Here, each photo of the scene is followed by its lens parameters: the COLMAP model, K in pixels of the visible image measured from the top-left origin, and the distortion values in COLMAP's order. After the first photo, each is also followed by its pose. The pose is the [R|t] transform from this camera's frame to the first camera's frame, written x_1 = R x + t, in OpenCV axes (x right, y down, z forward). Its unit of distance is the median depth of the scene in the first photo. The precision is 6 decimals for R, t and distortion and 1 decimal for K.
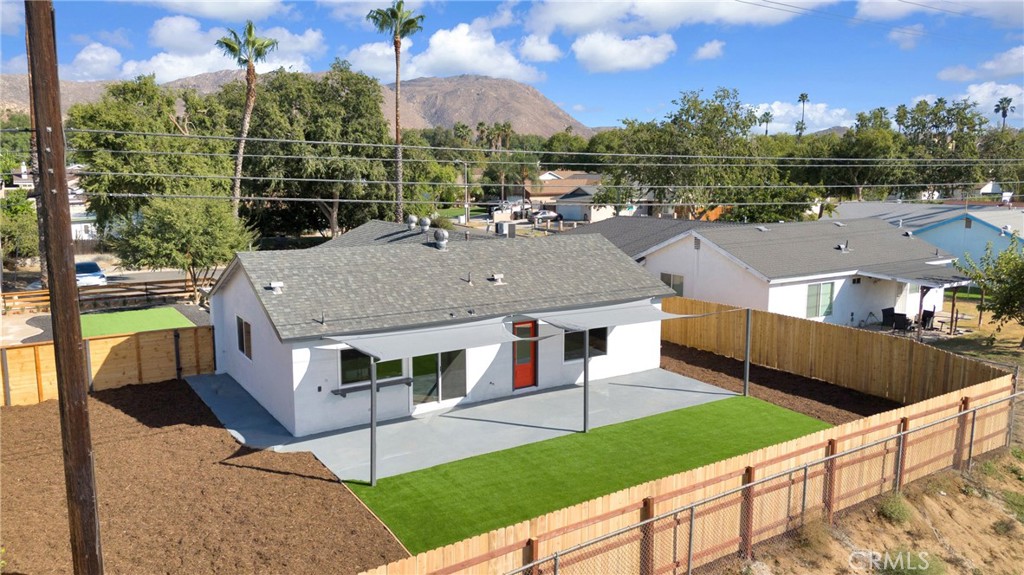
lens RADIAL K [[754.7, 0, 512.0], [0, 754.7, 287.5], [0, 0, 1]] dist [0.065068, -0.067199]
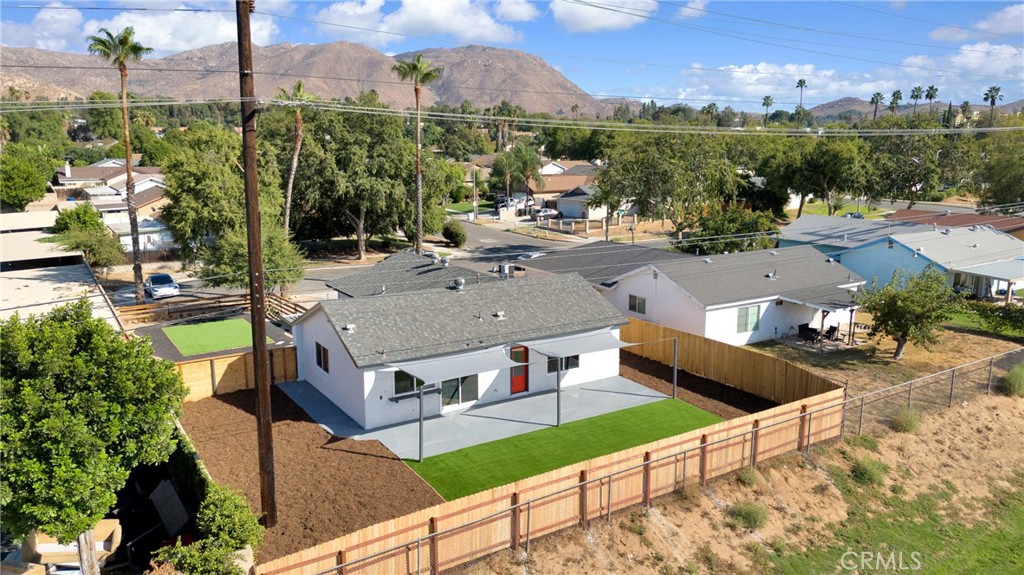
lens RADIAL K [[754.7, 0, 512.0], [0, 754.7, 287.5], [0, 0, 1]] dist [0.065068, -0.067199]
pose [[0.999950, -0.001416, -0.009898, 0.018721], [0.001774, 0.999342, 0.036219, -0.123423], [0.009840, -0.036235, 0.999295, -0.435340]]
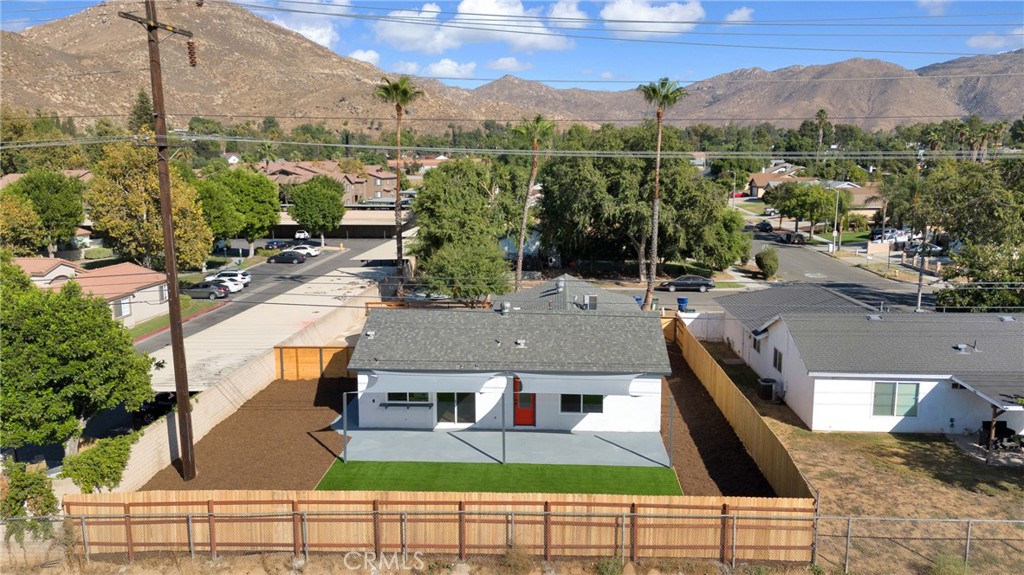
lens RADIAL K [[754.7, 0, 512.0], [0, 754.7, 287.5], [0, 0, 1]] dist [0.065068, -0.067199]
pose [[0.805044, 0.089131, -0.586481, 0.829156], [-0.086138, 0.995734, 0.033088, -0.170678], [0.586928, 0.023882, 0.809287, -0.138335]]
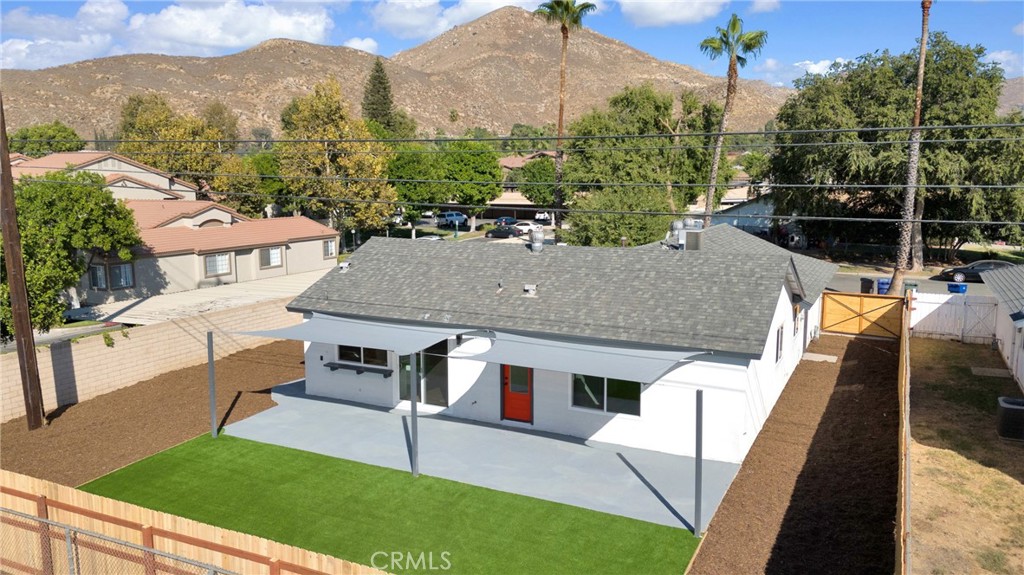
lens RADIAL K [[754.7, 0, 512.0], [0, 754.7, 287.5], [0, 0, 1]] dist [0.065068, -0.067199]
pose [[0.502881, 0.124218, -0.855383, 0.758961], [-0.127946, 0.989415, 0.068463, -0.076243], [0.854833, 0.075014, 0.513452, 0.585723]]
